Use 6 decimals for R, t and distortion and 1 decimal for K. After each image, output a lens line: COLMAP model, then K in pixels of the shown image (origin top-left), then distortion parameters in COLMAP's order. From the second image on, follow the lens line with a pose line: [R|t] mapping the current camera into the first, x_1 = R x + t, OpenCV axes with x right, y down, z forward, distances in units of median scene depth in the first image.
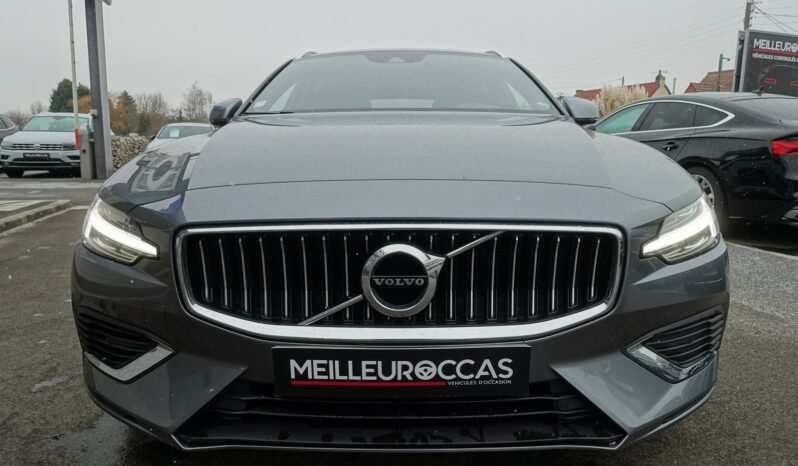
lens RADIAL K [[526.8, 0, 399.0], [0, 526.8, 233.0], [0, 0, 1]] dist [-0.010264, 0.002519]
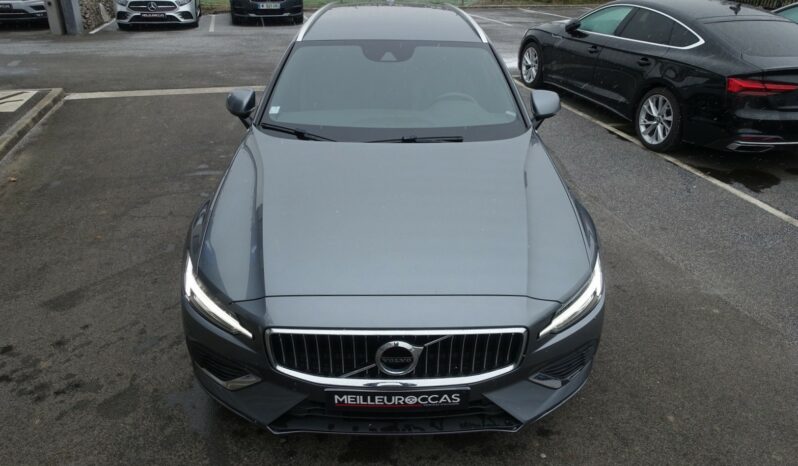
lens RADIAL K [[526.8, 0, 399.0], [0, 526.8, 233.0], [0, 0, 1]] dist [-0.010264, 0.002519]
pose [[0.999577, -0.000097, 0.029093, -0.042161], [-0.008662, 0.953652, 0.300787, -0.812656], [-0.027774, -0.300912, 0.953247, -0.528548]]
